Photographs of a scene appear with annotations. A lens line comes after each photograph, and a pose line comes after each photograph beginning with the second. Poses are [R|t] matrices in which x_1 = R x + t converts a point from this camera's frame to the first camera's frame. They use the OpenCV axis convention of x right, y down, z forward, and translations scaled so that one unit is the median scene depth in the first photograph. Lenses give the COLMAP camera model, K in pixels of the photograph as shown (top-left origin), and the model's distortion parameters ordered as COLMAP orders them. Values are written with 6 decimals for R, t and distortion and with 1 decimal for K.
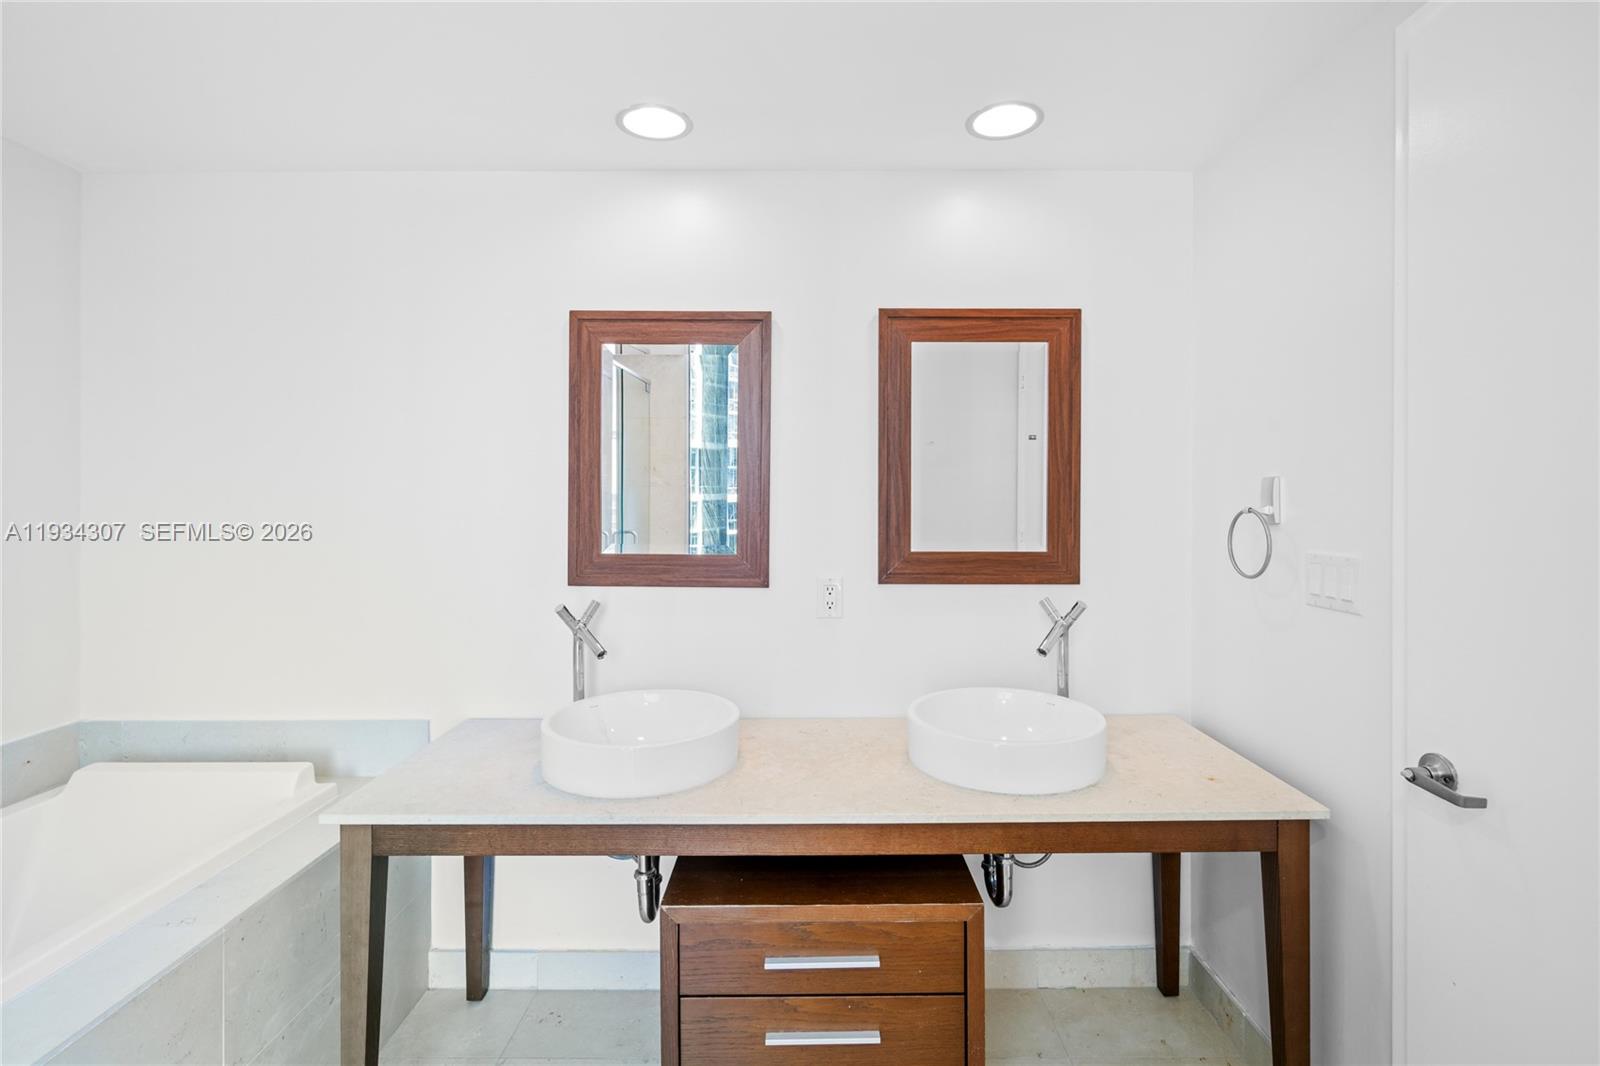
lens RADIAL K [[754.9, 0, 804.0], [0, 754.9, 498.2], [0, 0, 1]] dist [-0.001082, -0.000015]
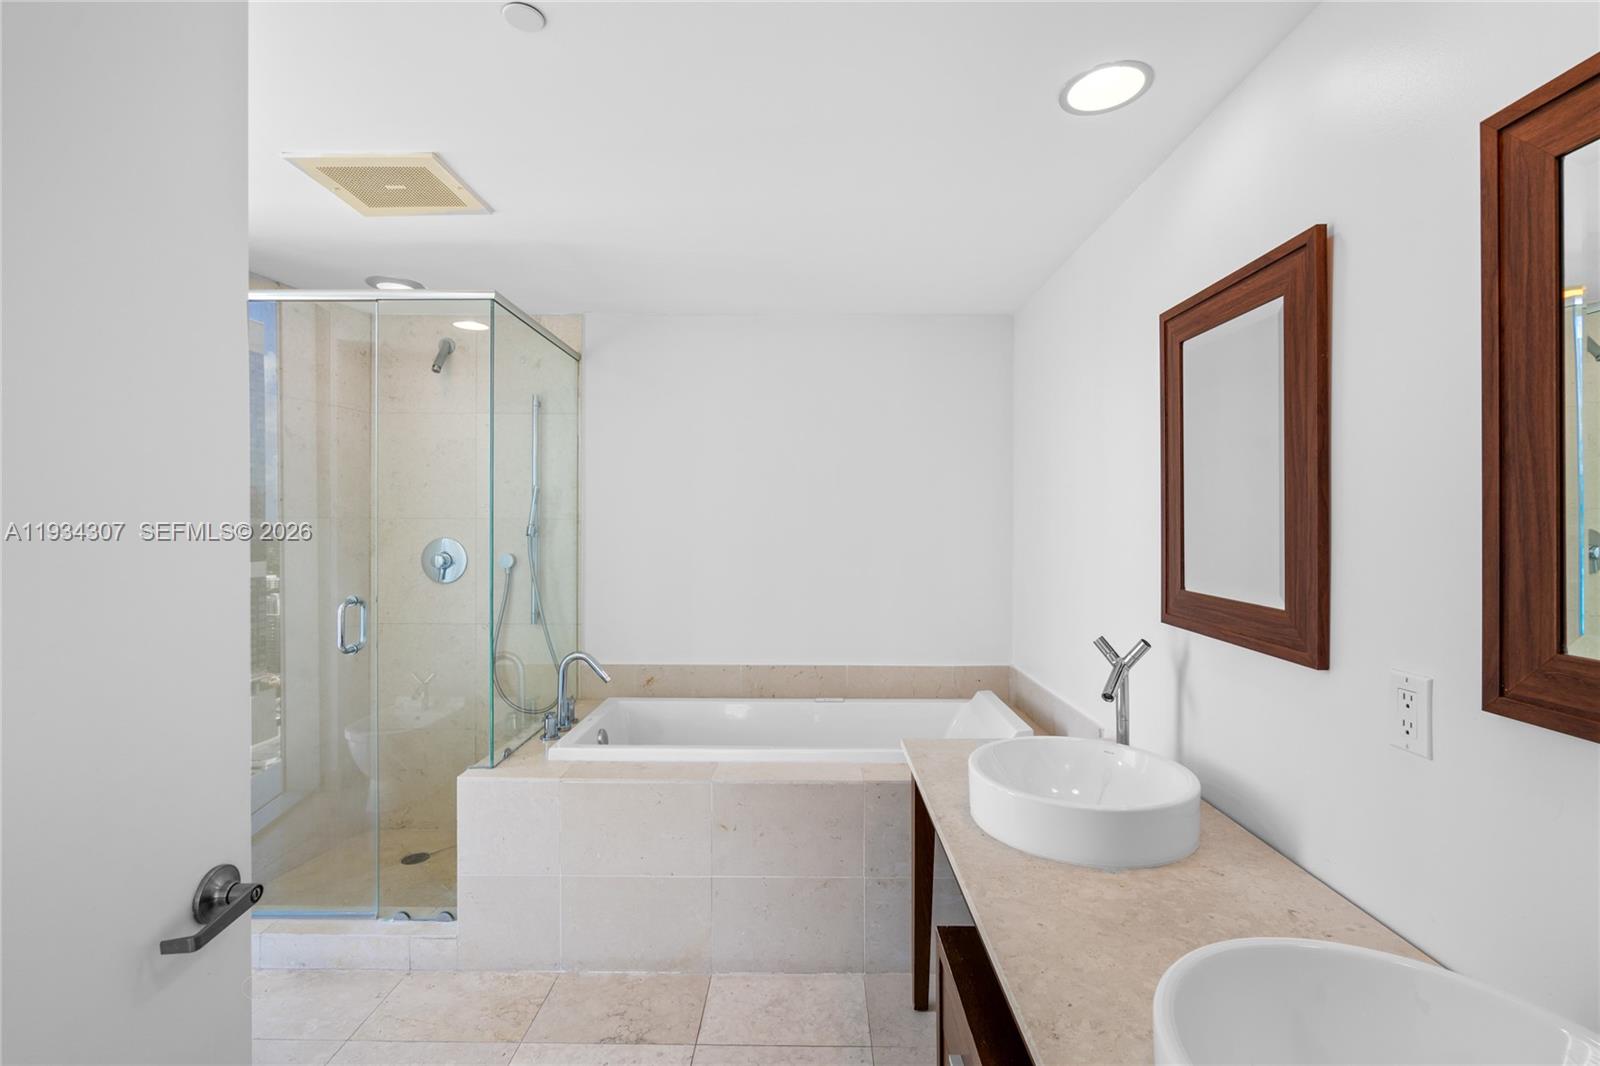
lens RADIAL K [[731.5, 0, 802.8], [0, 731.5, 519.8], [0, 0, 1]] dist [-0.000893, -0.000320]
pose [[-0.015483, -0.001949, -0.999878, 0.558674], [-0.001777, 0.999997, -0.001922, -0.003101], [0.999879, 0.001747, -0.015487, 0.585173]]
